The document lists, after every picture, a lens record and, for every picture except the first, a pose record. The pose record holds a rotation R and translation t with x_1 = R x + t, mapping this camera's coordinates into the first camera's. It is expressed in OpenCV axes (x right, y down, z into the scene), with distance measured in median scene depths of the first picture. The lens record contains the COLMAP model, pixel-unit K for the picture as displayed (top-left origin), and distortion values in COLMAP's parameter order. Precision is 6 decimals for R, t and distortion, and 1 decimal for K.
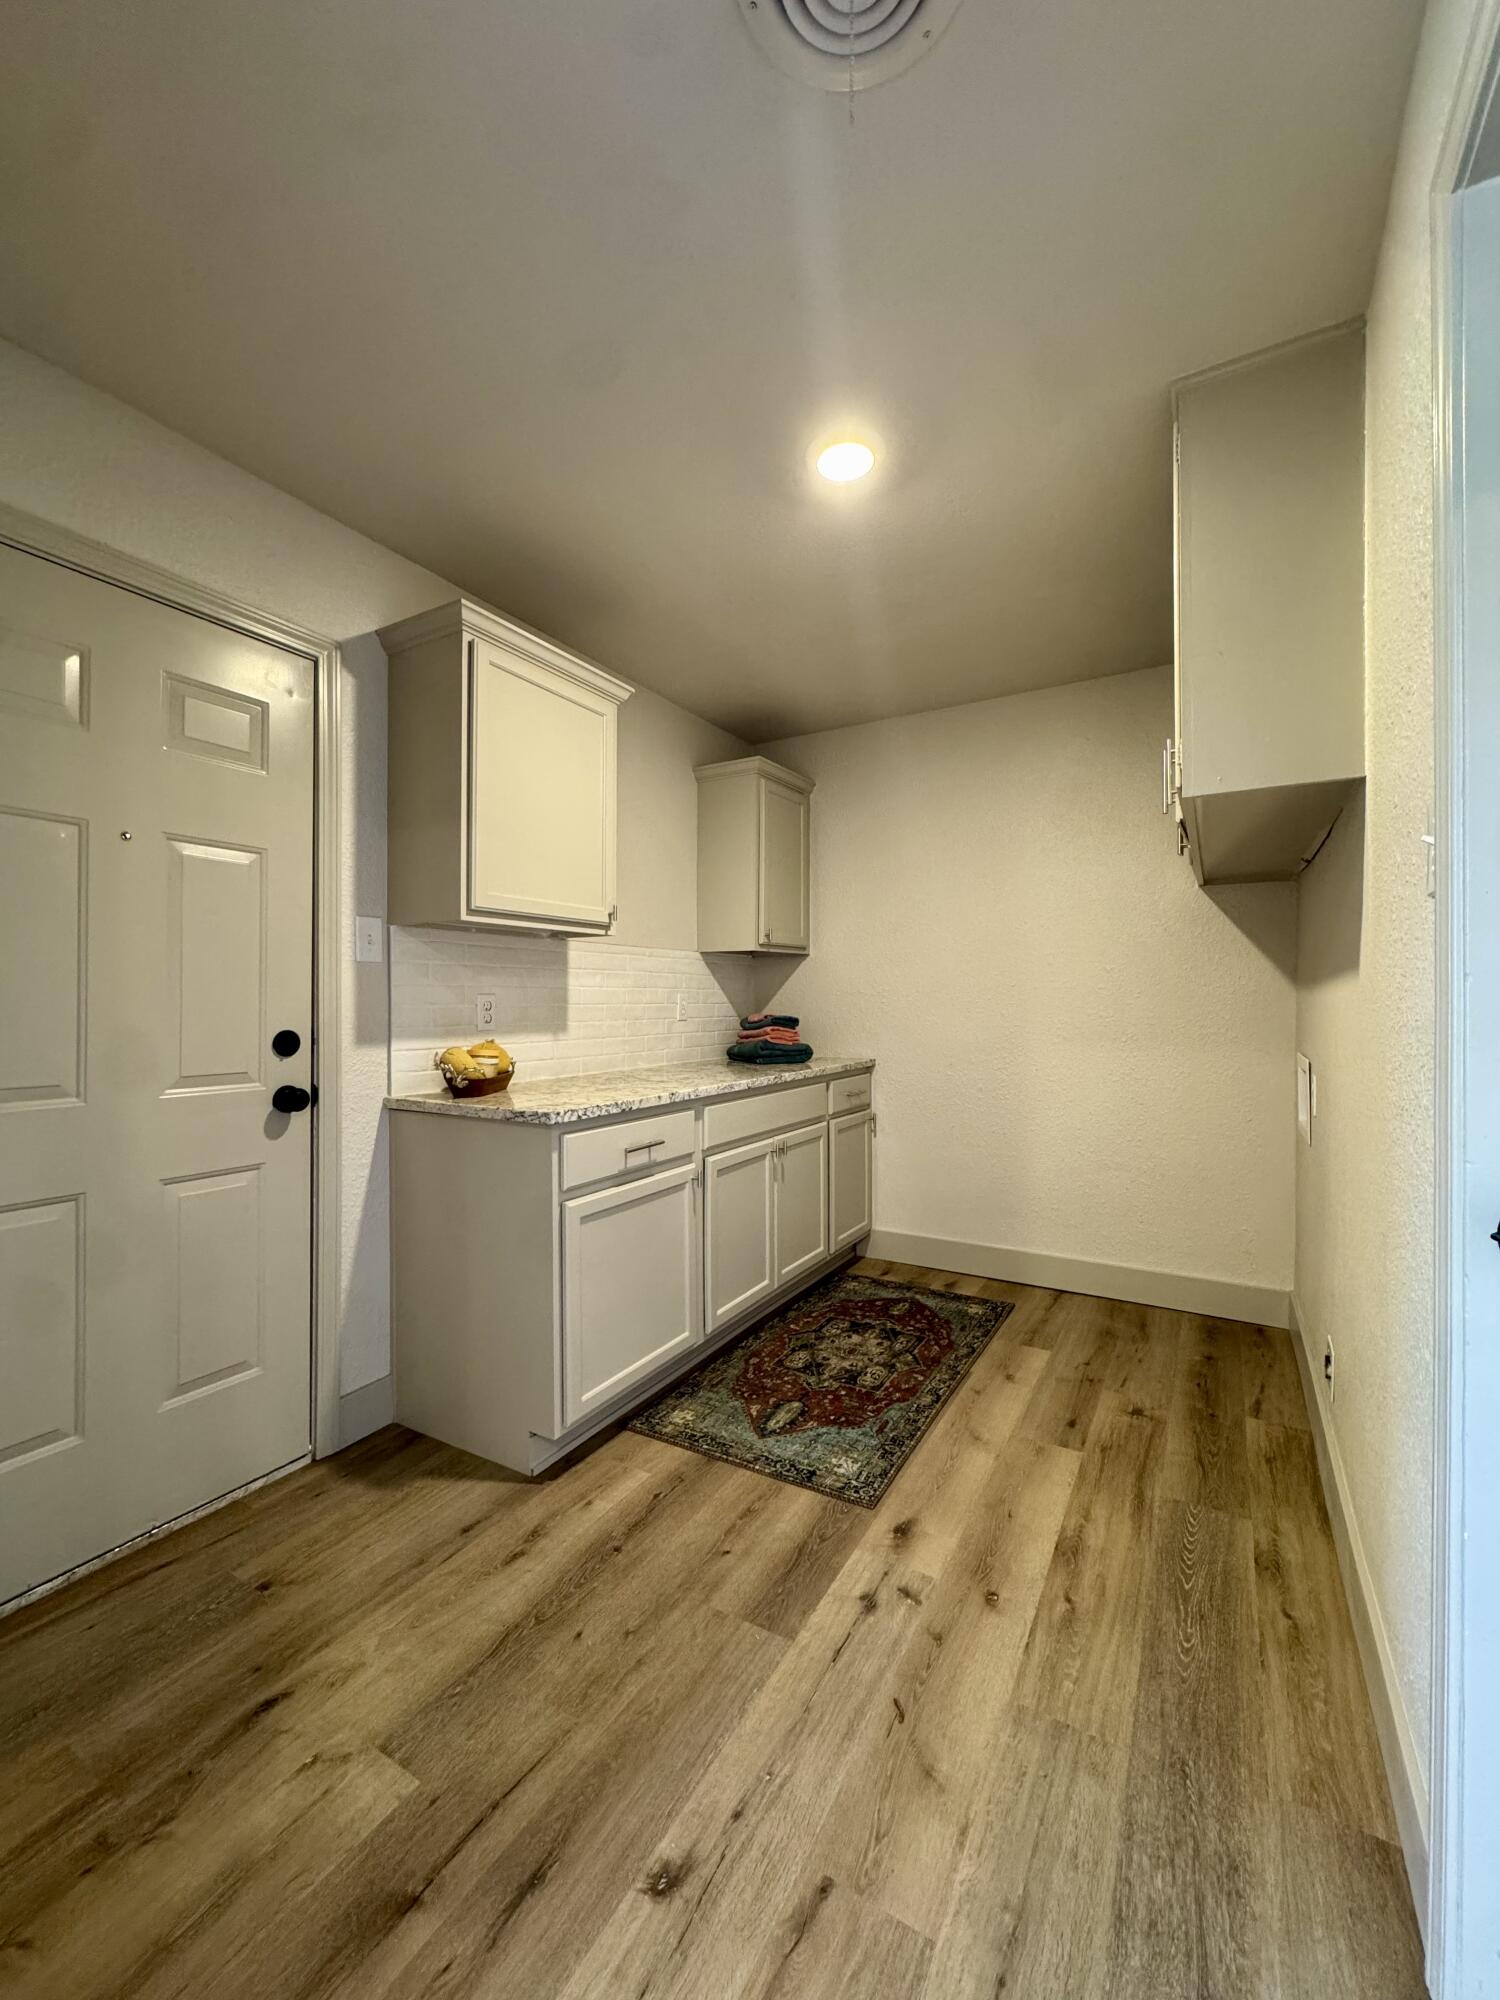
lens RADIAL K [[795.4, 0, 752.4], [0, 795.4, 998.8], [0, 0, 1]] dist [-0.003772, 0.000595]
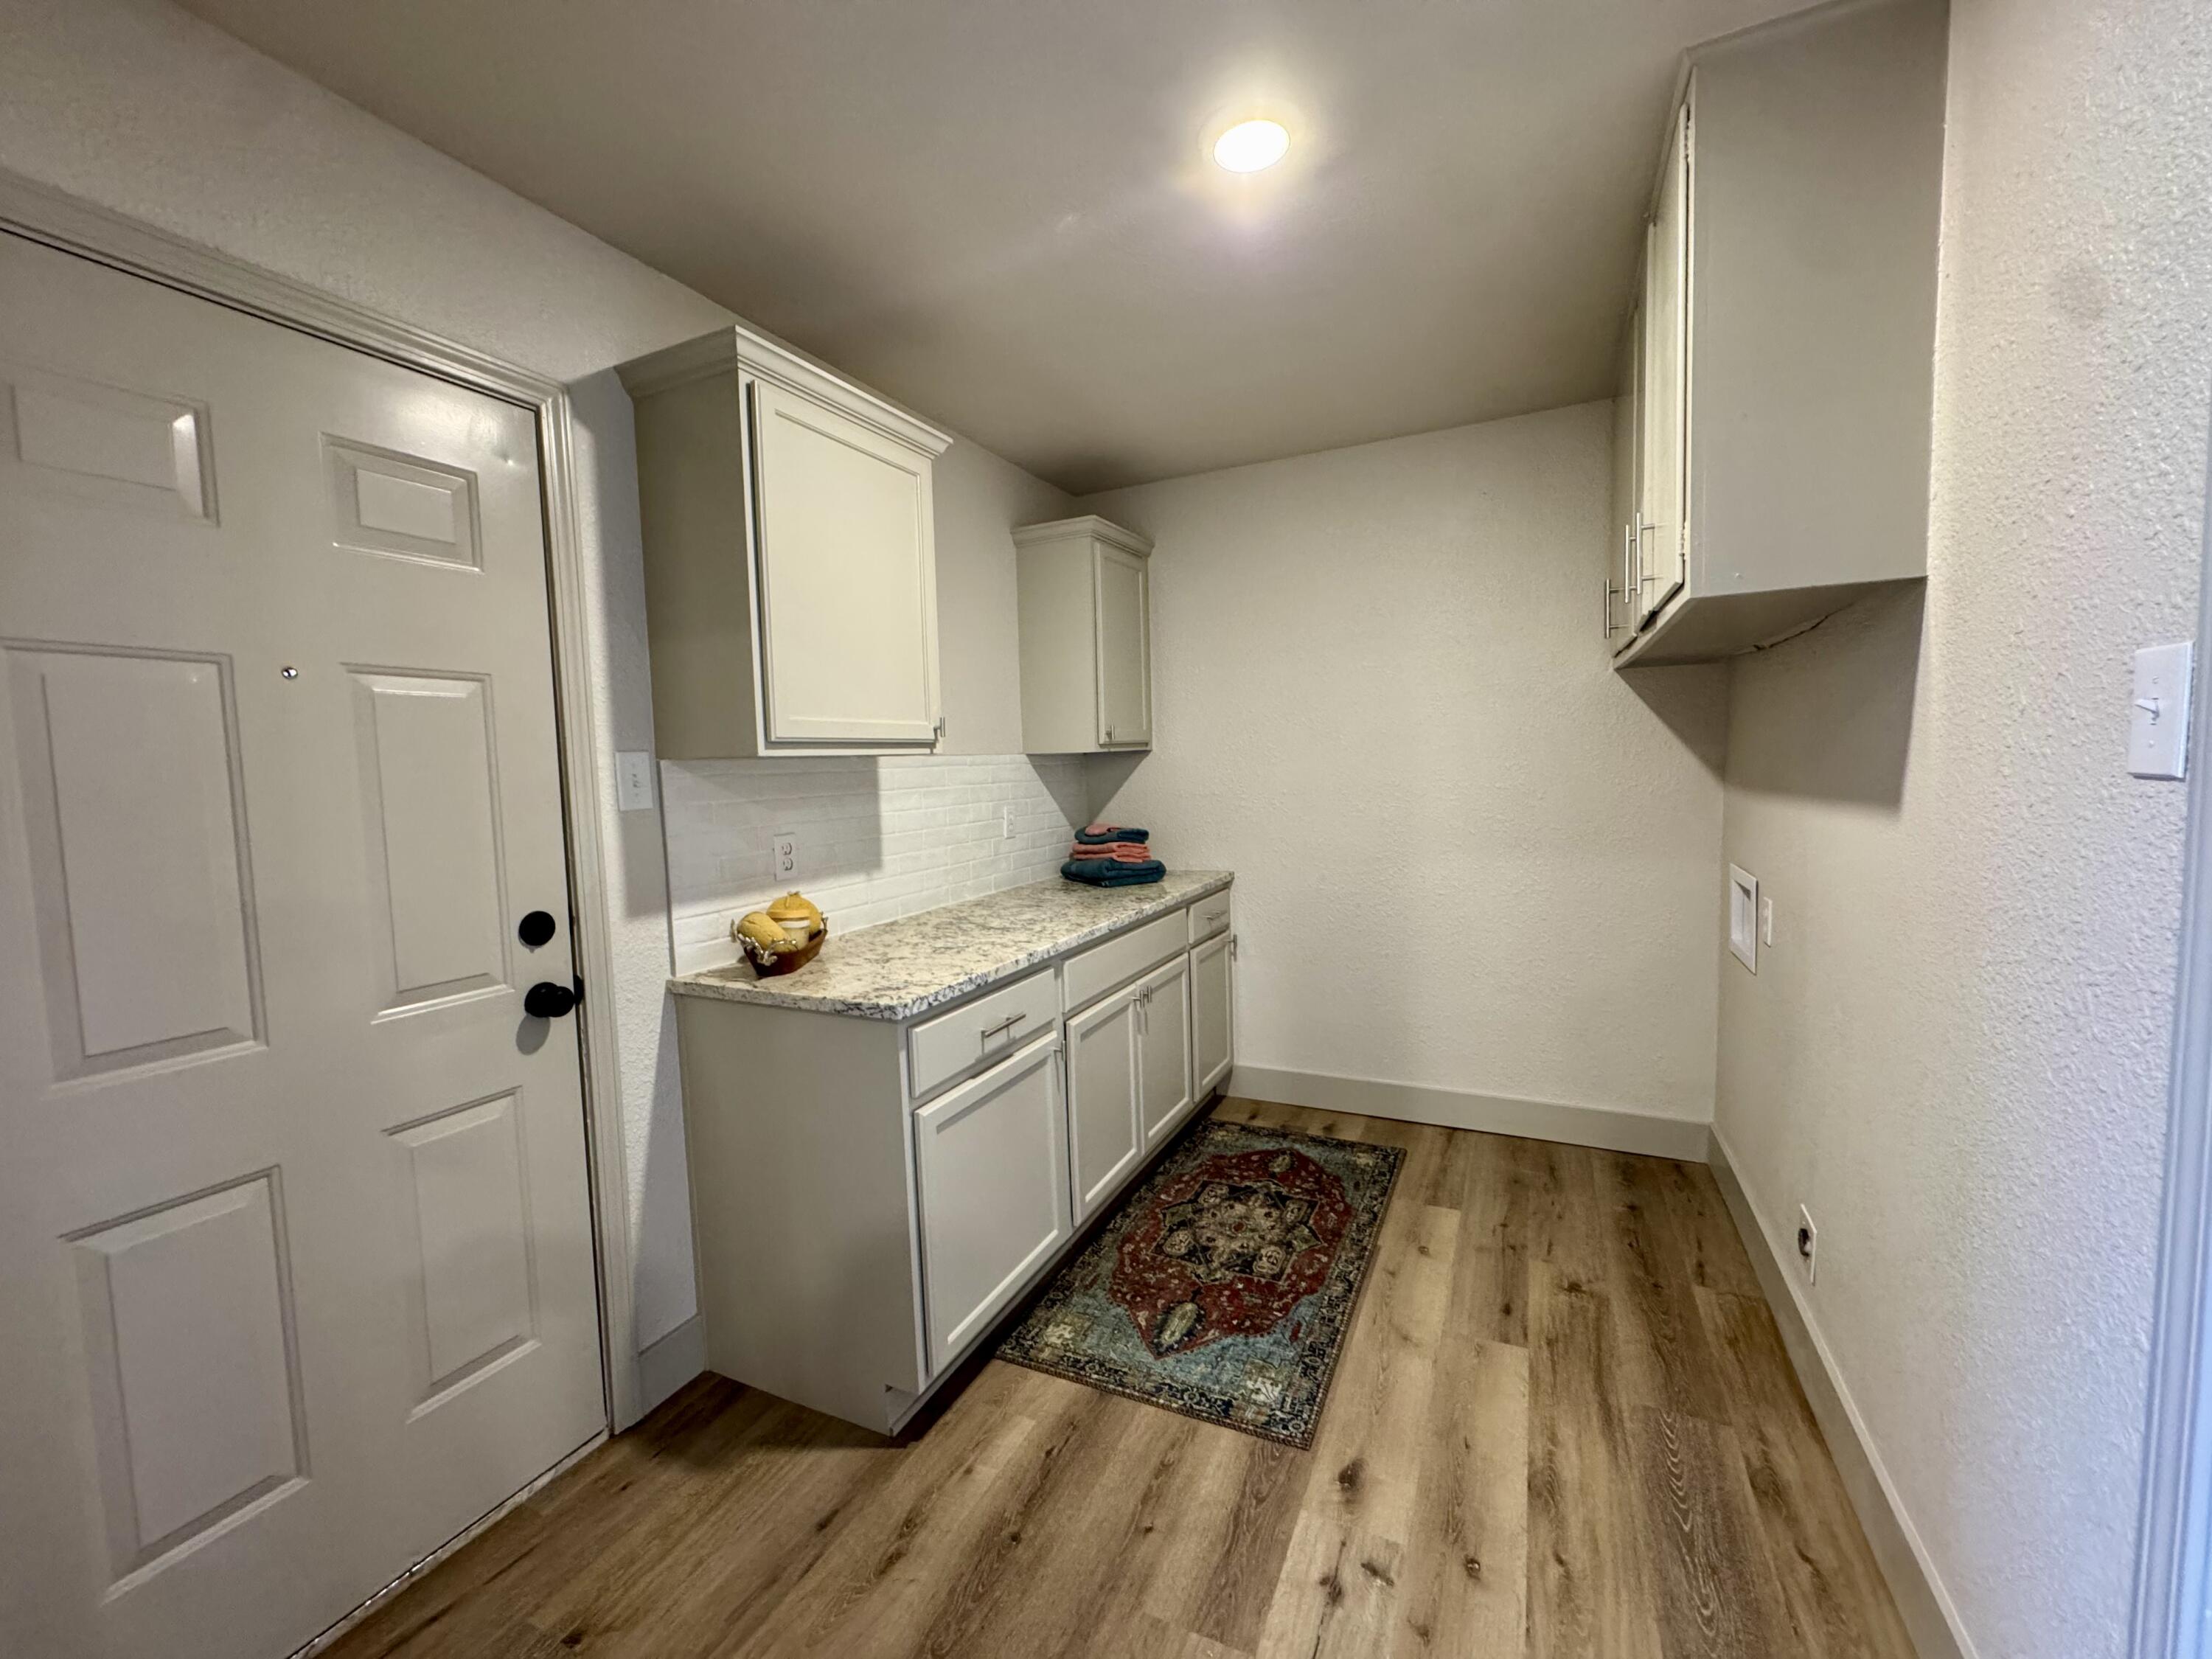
lens RADIAL K [[879.7, 0, 1105.0], [0, 879.7, 825.9], [0, 0, 1]] dist [-0.003772, 0.000595]
pose [[0.996332, -0.035617, 0.077813, -0.089451], [0.029777, 0.996741, 0.074969, -0.077021], [-0.080229, -0.072377, 0.994145, 0.105055]]
